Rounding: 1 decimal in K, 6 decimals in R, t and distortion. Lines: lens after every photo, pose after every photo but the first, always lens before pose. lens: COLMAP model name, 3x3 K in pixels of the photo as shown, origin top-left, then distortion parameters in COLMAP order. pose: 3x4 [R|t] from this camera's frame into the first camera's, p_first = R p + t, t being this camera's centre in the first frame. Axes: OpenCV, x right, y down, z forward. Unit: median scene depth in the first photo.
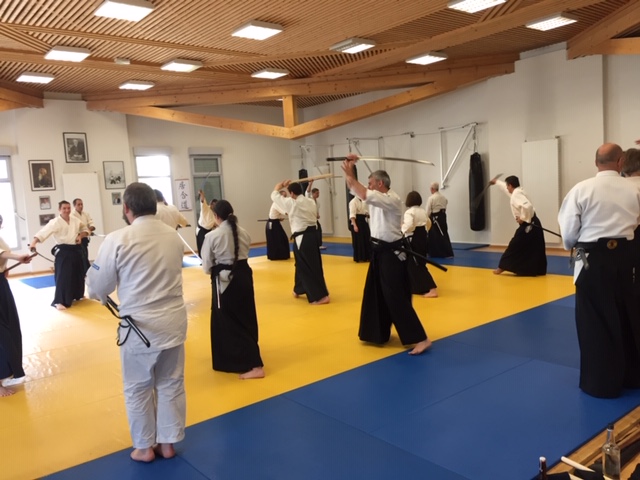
lens RADIAL K [[548.1, 0, 324.7], [0, 548.1, 242.8], [0, 0, 1]] dist [0.078427, -0.108203]
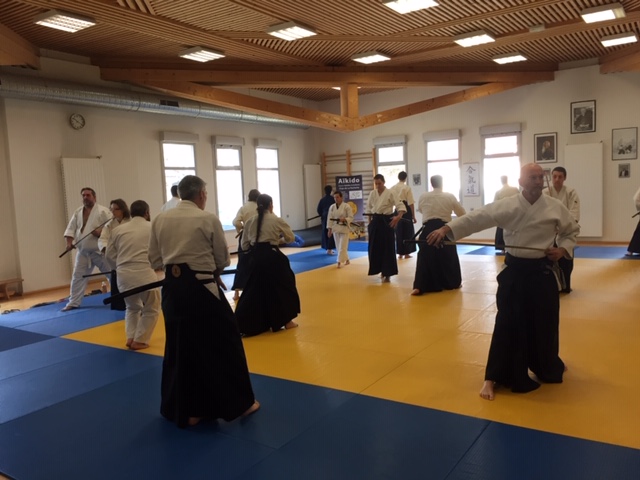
lens RADIAL K [[548.1, 0, 323.8], [0, 548.1, 241.4], [0, 0, 1]] dist [0.078427, -0.108203]
pose [[0.282063, 0.138561, -0.949337, 0.363576], [-0.064644, 0.990012, 0.125291, -0.051539], [0.957216, 0.026029, 0.288203, 0.308647]]
